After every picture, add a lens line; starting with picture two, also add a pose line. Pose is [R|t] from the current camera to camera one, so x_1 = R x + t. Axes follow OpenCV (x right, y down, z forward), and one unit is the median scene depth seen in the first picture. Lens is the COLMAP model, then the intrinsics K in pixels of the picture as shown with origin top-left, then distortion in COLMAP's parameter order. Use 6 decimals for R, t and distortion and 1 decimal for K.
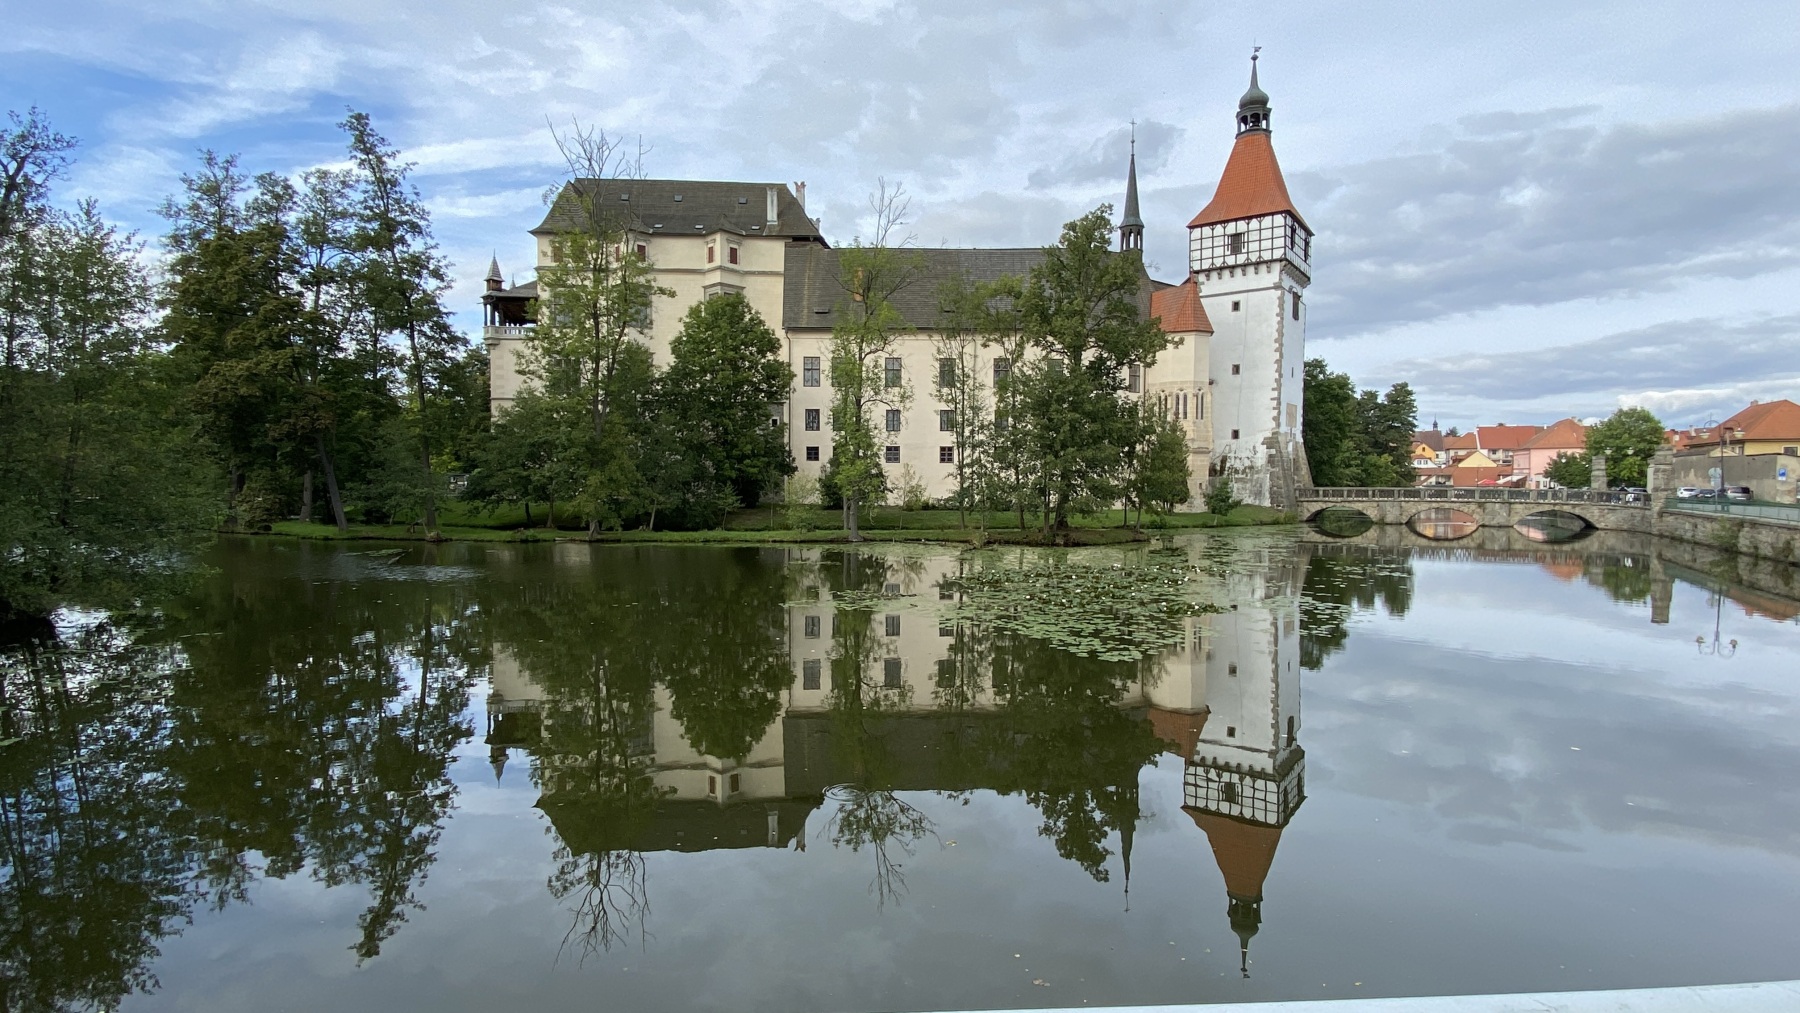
lens RADIAL K [[900.3, 0, 893.0], [0, 900.3, 504.9], [0, 0, 1]] dist [0.013670, 0.000082]
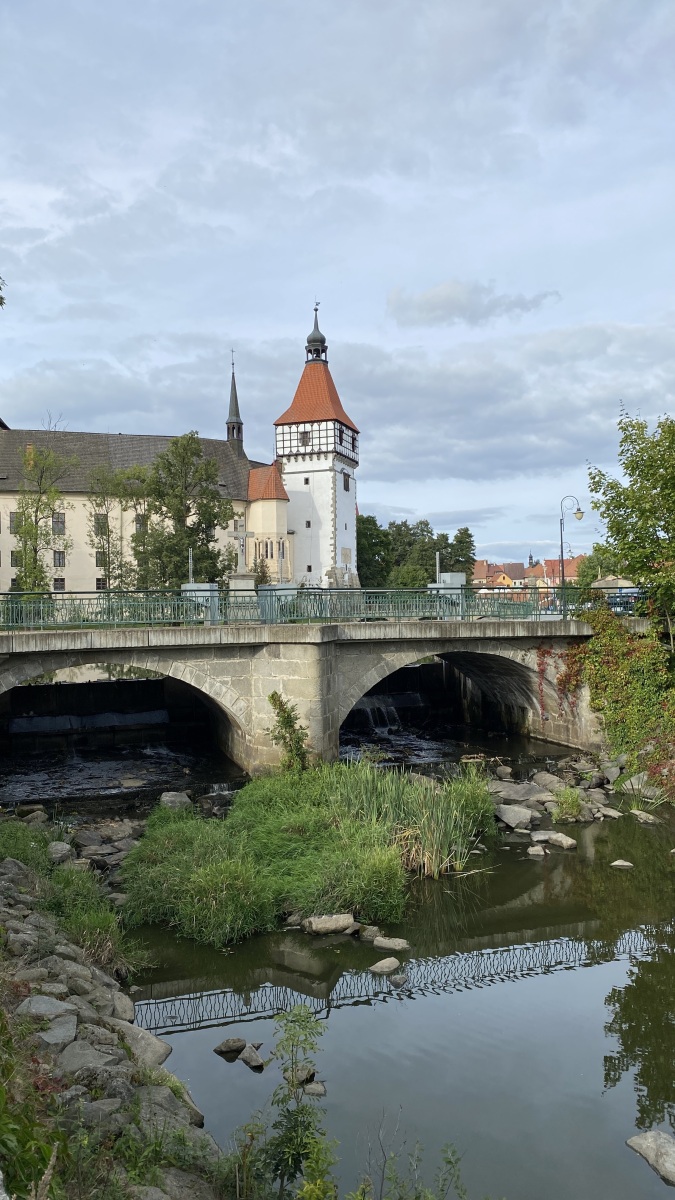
lens RADIAL K [[874.8, 0, 337.5], [0, 874.8, 603.9], [0, 0, 1]] dist [0.111390, 0.000267]
pose [[0.954239, -0.015486, 0.298643, 0.000845], [0.025824, 0.999195, -0.030701, 0.023619], [-0.297927, 0.037009, 0.953871, -0.366145]]
